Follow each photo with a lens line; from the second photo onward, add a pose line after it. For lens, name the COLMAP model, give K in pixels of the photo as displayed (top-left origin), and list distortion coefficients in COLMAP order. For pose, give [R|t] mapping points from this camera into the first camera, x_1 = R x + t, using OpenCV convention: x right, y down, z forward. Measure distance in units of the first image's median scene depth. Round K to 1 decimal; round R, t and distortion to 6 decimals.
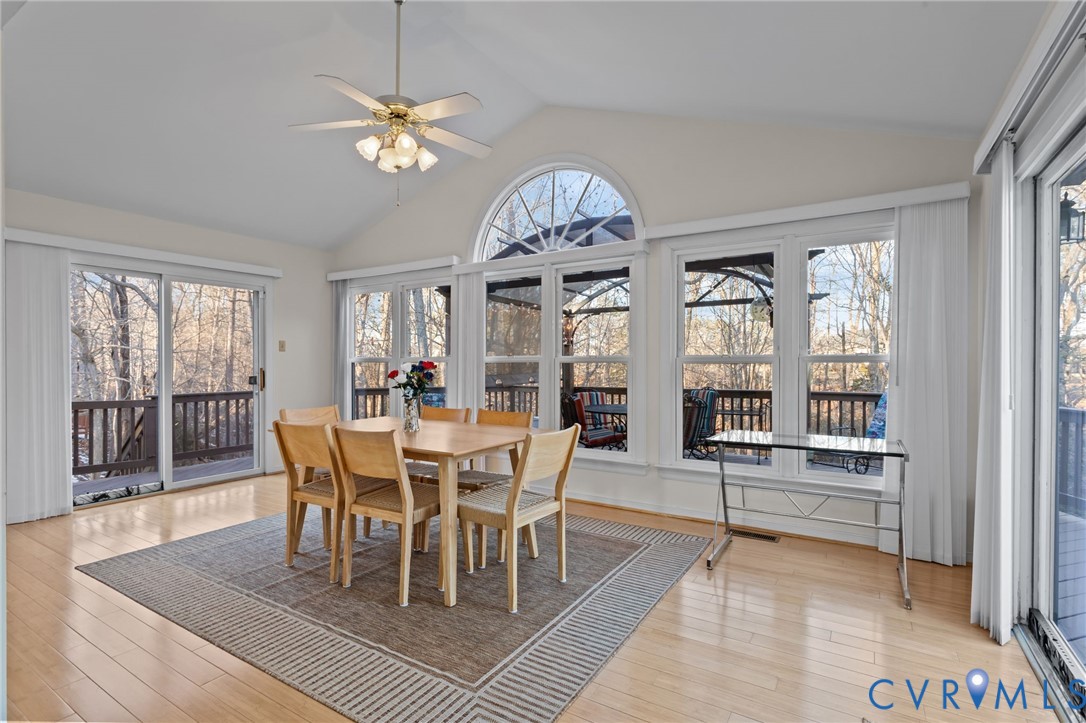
lens RADIAL K [[513.4, 0, 546.0], [0, 513.4, 371.3], [0, 0, 1]] dist [0.005939, -0.000927]
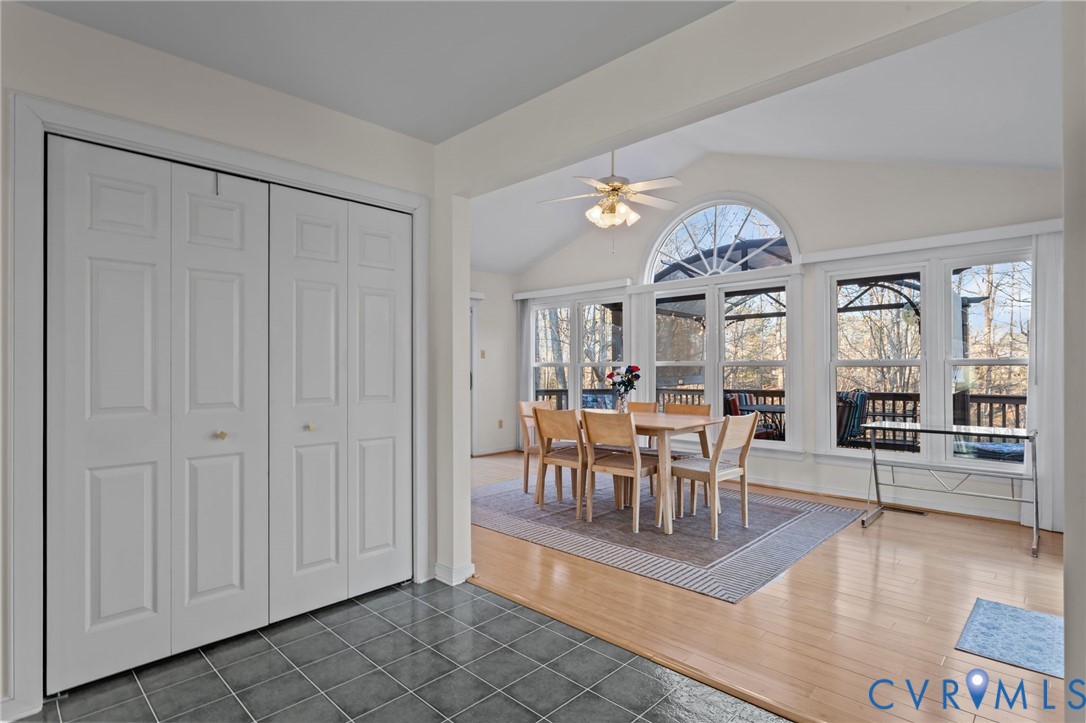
lens RADIAL K [[554.1, 0, 541.2], [0, 554.1, 368.2], [0, 0, 1]] dist [-0.000517, 0.002784]
pose [[0.978479, -0.004353, -0.206299, -0.165851], [0.001303, 0.999888, -0.014921, 0.007737], [0.206341, 0.014332, 0.978375, -0.476261]]
